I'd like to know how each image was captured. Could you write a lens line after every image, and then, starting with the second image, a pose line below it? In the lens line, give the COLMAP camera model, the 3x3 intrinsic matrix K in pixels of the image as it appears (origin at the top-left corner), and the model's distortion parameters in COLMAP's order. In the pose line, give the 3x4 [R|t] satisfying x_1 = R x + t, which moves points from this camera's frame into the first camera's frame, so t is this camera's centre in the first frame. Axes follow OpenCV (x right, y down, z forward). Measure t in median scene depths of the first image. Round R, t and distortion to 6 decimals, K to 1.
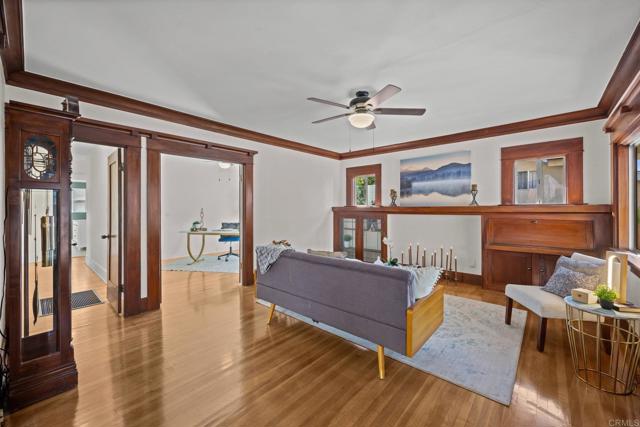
lens RADIAL K [[255.3, 0, 322.8], [0, 255.3, 212.8], [0, 0, 1]] dist [0.000927, 0.000123]
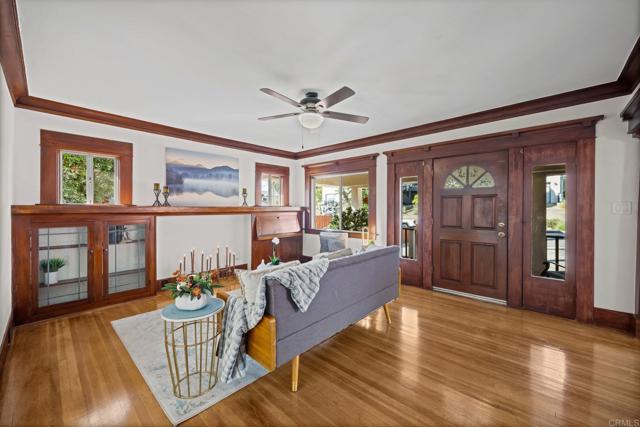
lens RADIAL K [[255.3, 0, 321.4], [0, 255.3, 208.6], [0, 0, 1]] dist [0.000927, 0.000123]
pose [[0.027641, -0.007963, 0.999586, -0.483760], [0.008032, 0.999938, 0.007744, -0.020066], [-0.999586, 0.007814, 0.027704, 0.513129]]
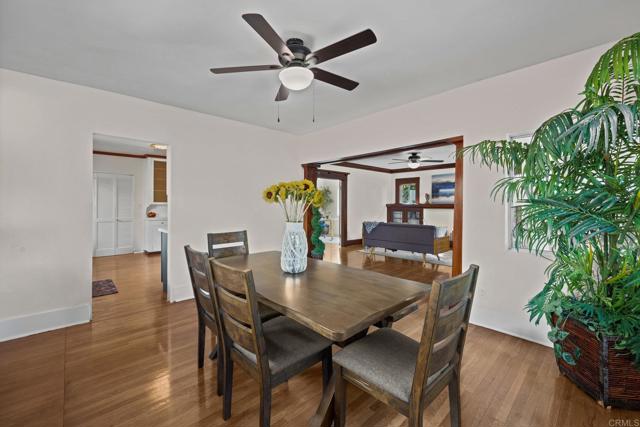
lens RADIAL K [[273.8, 0, 317.1], [0, 273.8, 208.5], [0, 0, 1]] dist [0.001668, 0.000032]
pose [[0.995018, 0.004579, -0.099589, -0.258267], [-0.005415, 0.999952, -0.008130, 0.023732], [0.099547, 0.008629, 0.994995, -0.837580]]
